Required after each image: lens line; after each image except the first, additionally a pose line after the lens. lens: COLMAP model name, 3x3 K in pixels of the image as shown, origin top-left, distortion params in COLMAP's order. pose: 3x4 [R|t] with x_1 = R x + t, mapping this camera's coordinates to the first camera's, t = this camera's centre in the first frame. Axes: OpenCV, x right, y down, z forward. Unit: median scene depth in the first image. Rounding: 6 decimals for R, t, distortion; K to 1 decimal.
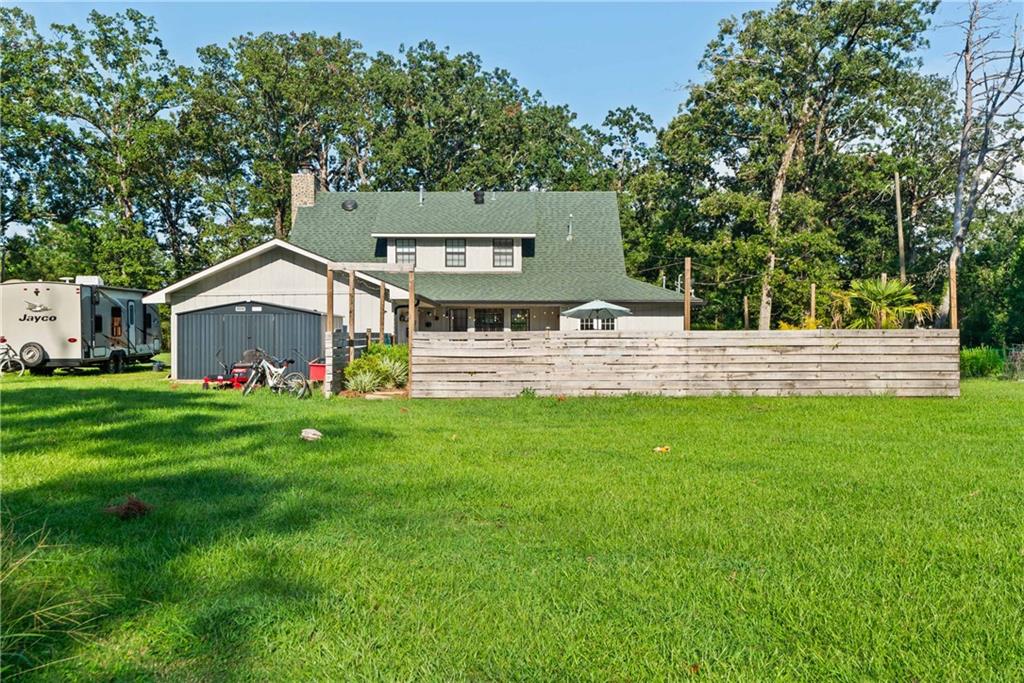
lens RADIAL K [[1026.6, 0, 512.0], [0, 1026.6, 341.5], [0, 0, 1]] dist [-0.010537, -0.007499]
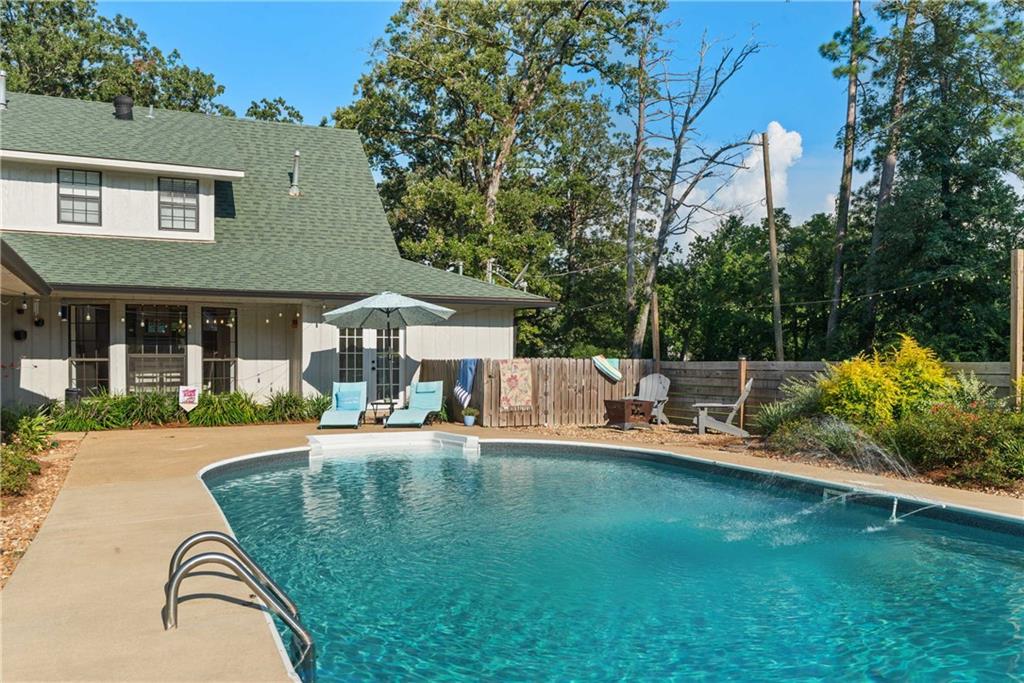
lens RADIAL K [[830.4, 0, 508.4], [0, 830.4, 362.0], [0, 0, 1]] dist [-0.002921, -0.011074]
pose [[0.899923, -0.004021, 0.436030, -0.042914], [0.001154, 0.999976, 0.006839, -0.006480], [-0.436047, -0.005652, 0.899906, 0.531740]]
